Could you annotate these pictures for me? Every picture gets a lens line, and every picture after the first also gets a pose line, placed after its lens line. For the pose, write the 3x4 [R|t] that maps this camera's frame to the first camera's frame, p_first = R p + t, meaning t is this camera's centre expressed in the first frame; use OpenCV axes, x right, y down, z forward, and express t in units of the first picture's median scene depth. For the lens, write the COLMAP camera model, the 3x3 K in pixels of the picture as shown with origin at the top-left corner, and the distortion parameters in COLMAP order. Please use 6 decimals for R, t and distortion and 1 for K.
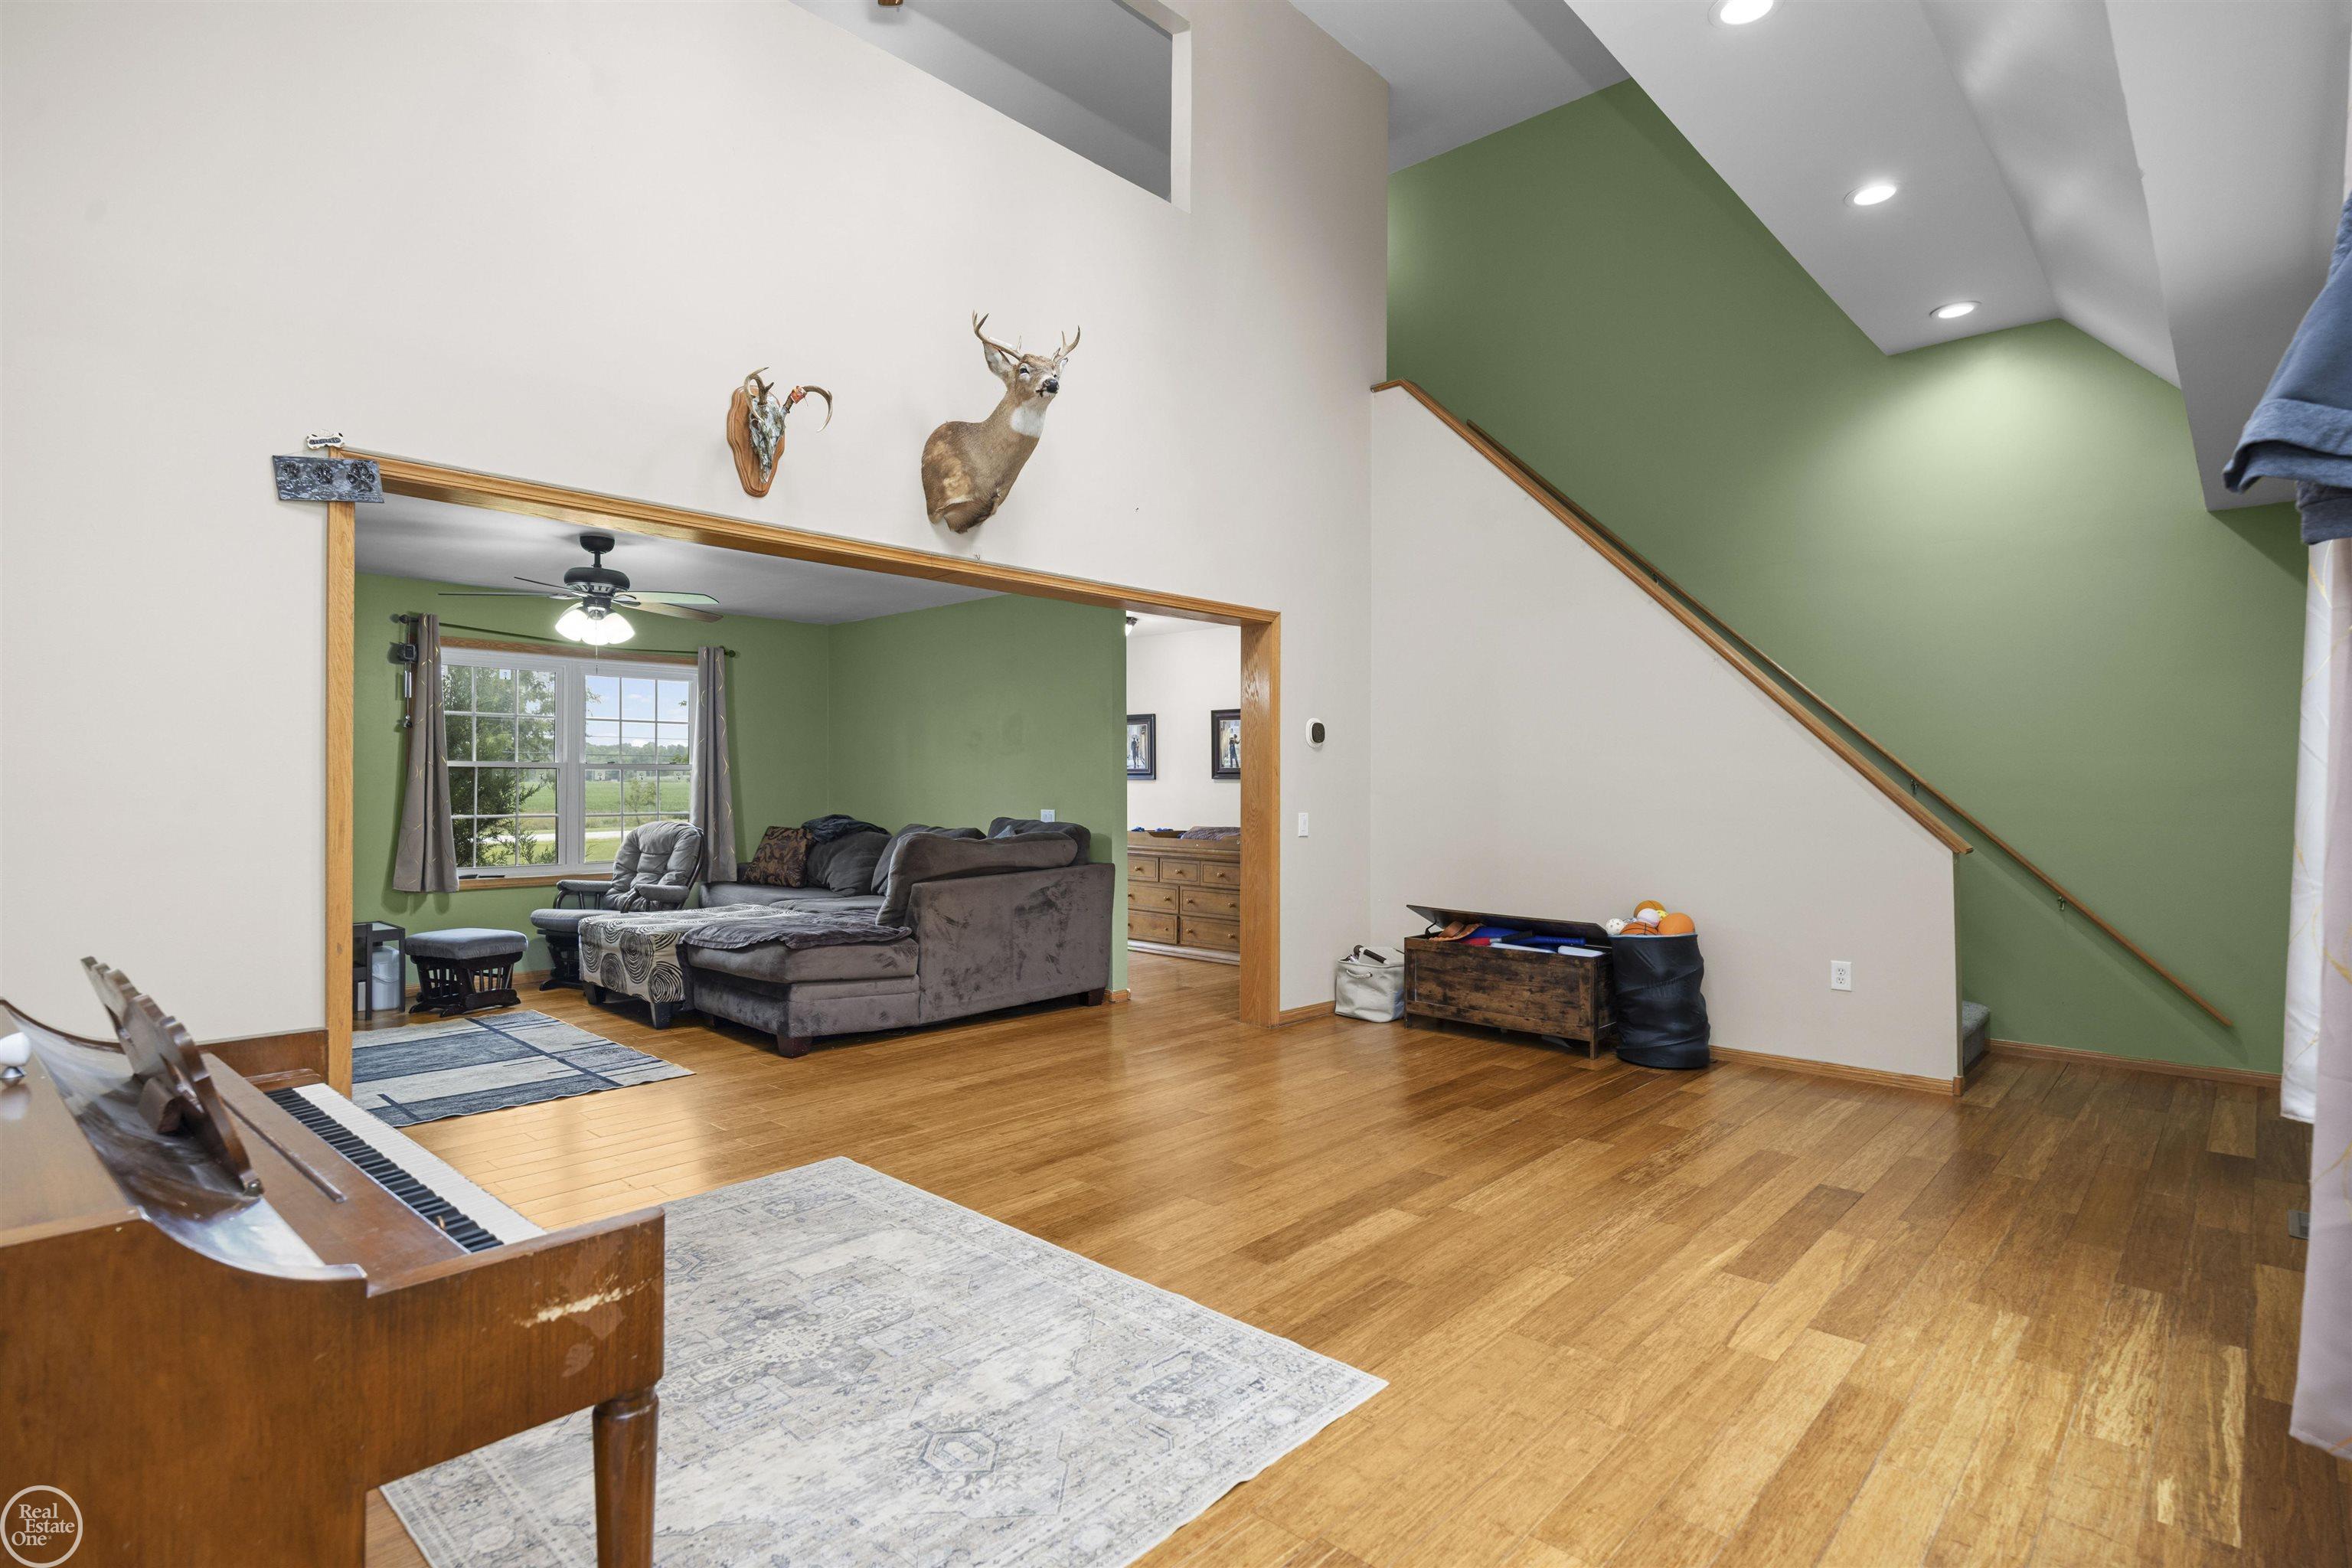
lens RADIAL K [[1170.2, 0, 1170.3], [0, 1170.2, 781.1], [0, 0, 1]] dist [0.005997, -0.001716]
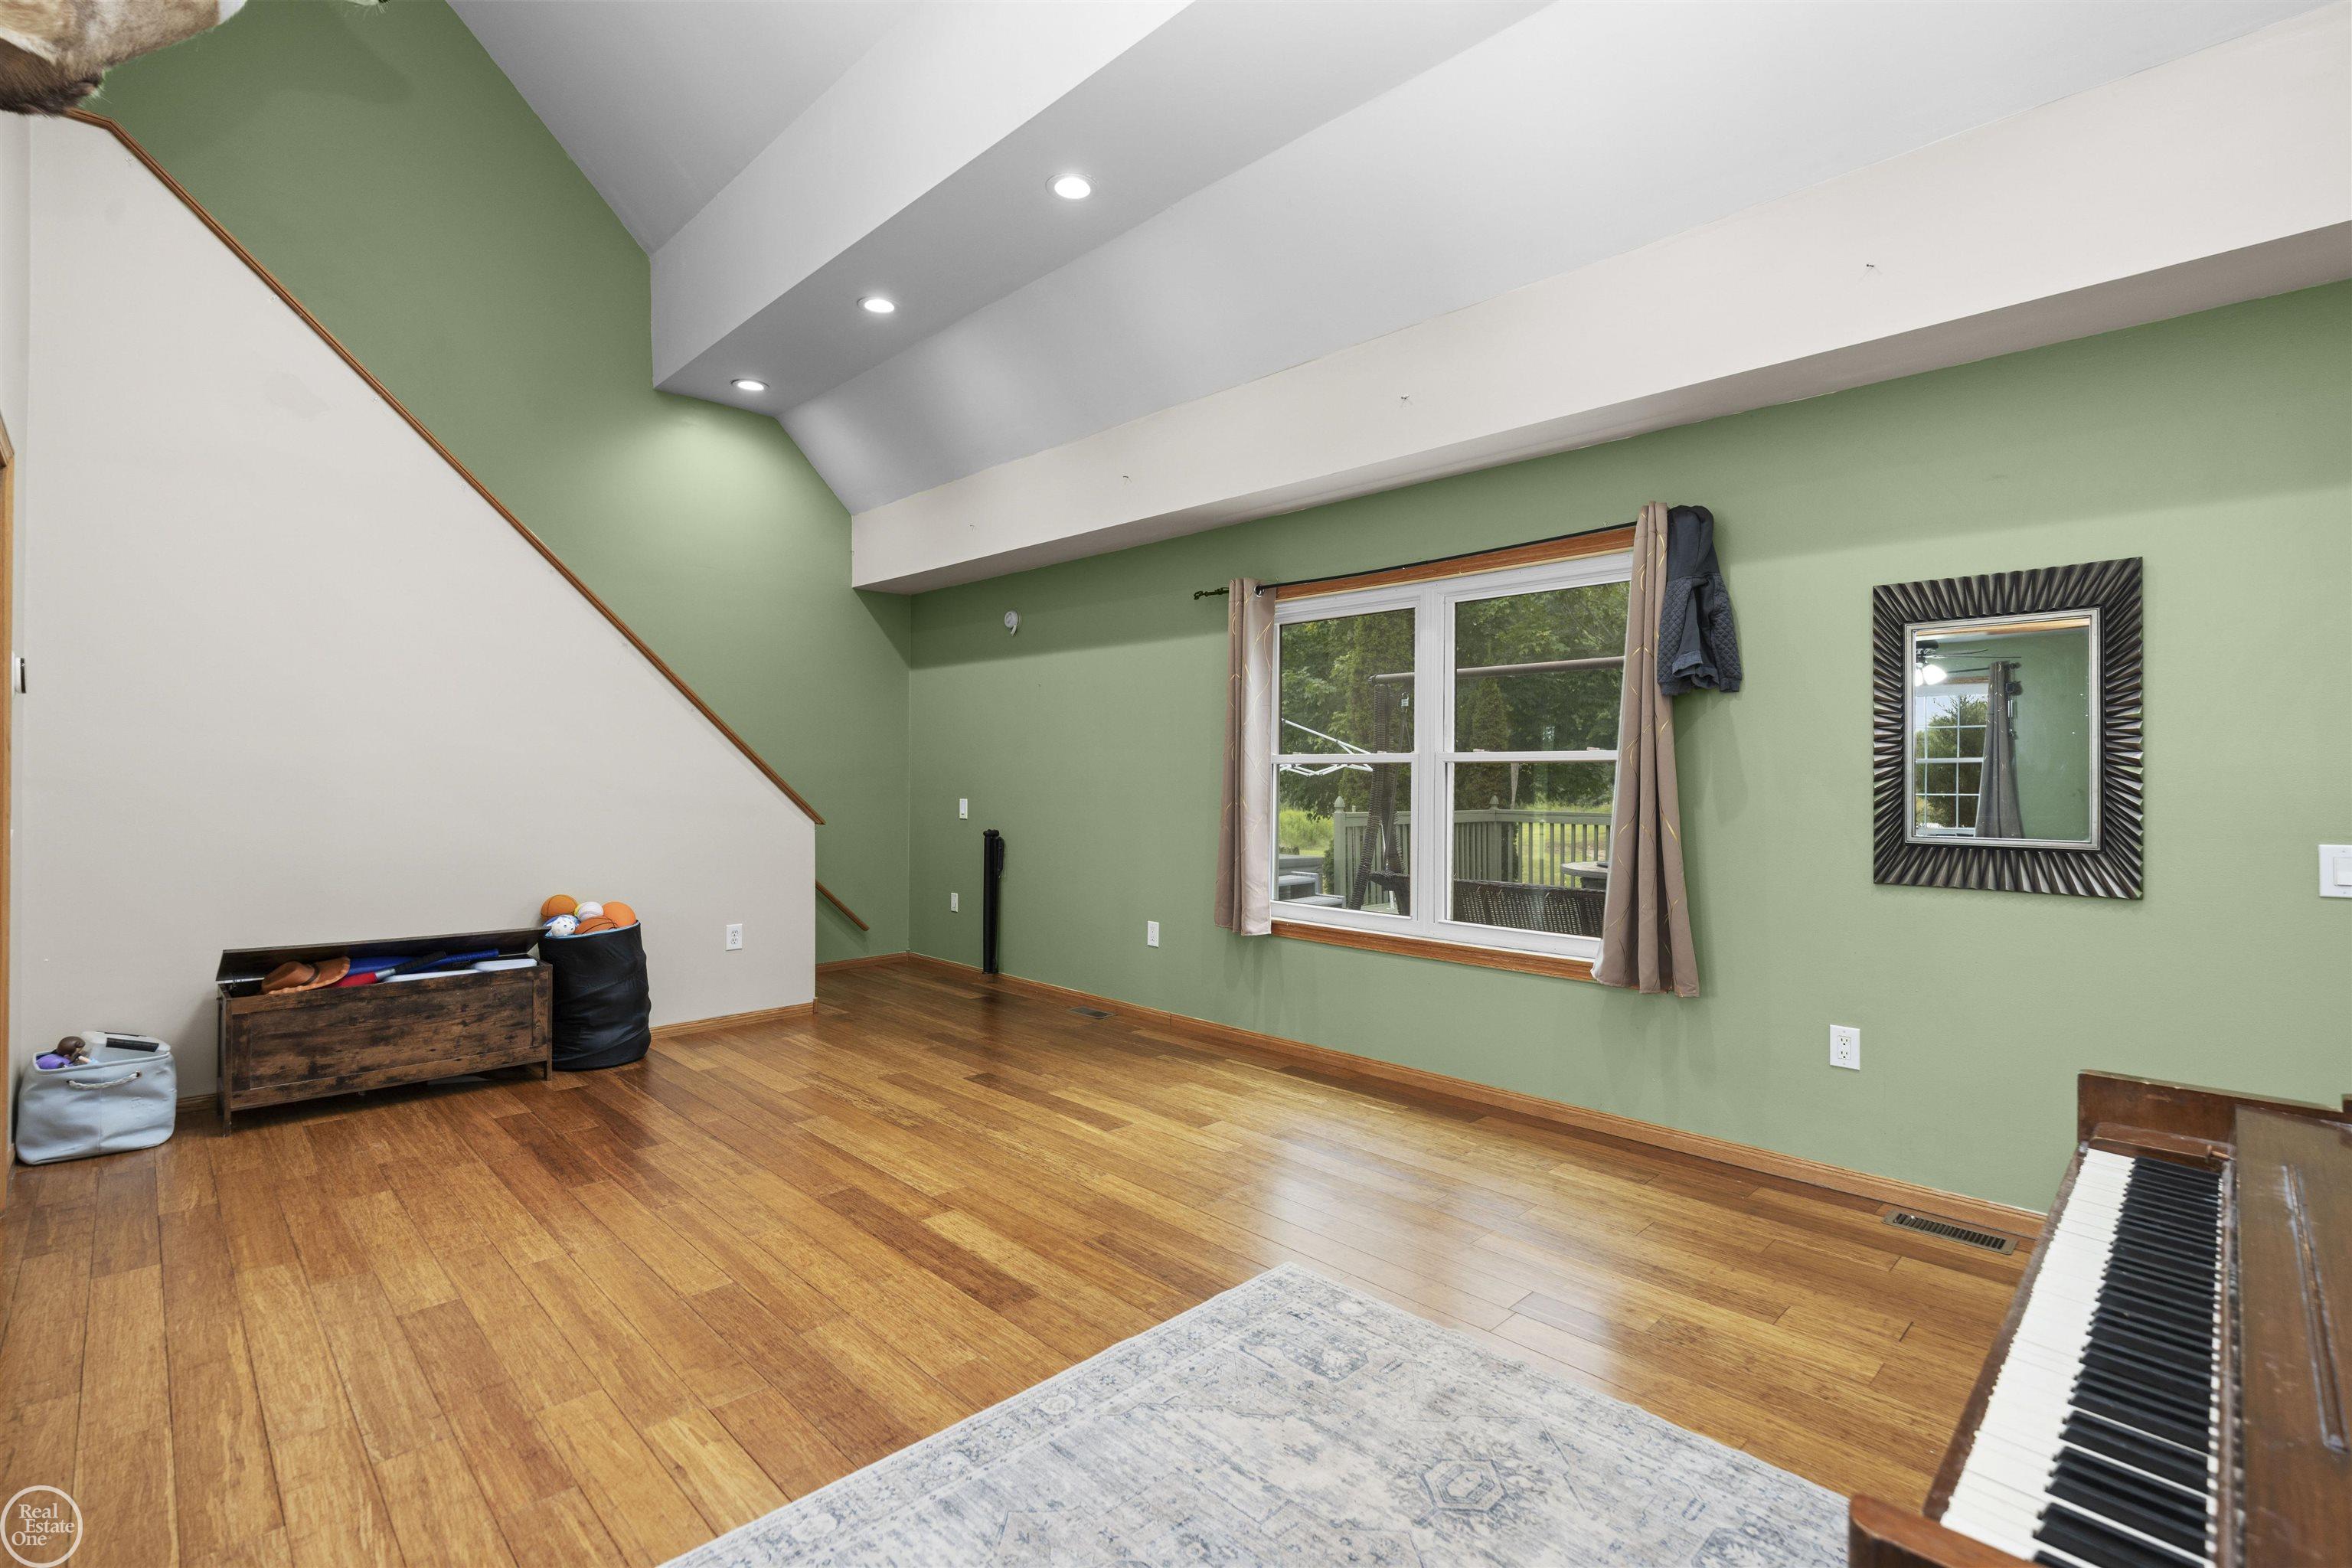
lens RADIAL K [[1057.4, 0, 1190.0], [0, 1057.4, 780.4], [0, 0, 1]] dist [-0.001187, -0.000560]
pose [[0.042839, -0.007362, 0.999055, -0.448422], [-0.006912, 0.999947, 0.007665, 0.001257], [-0.999058, -0.007234, 0.042786, 0.516751]]
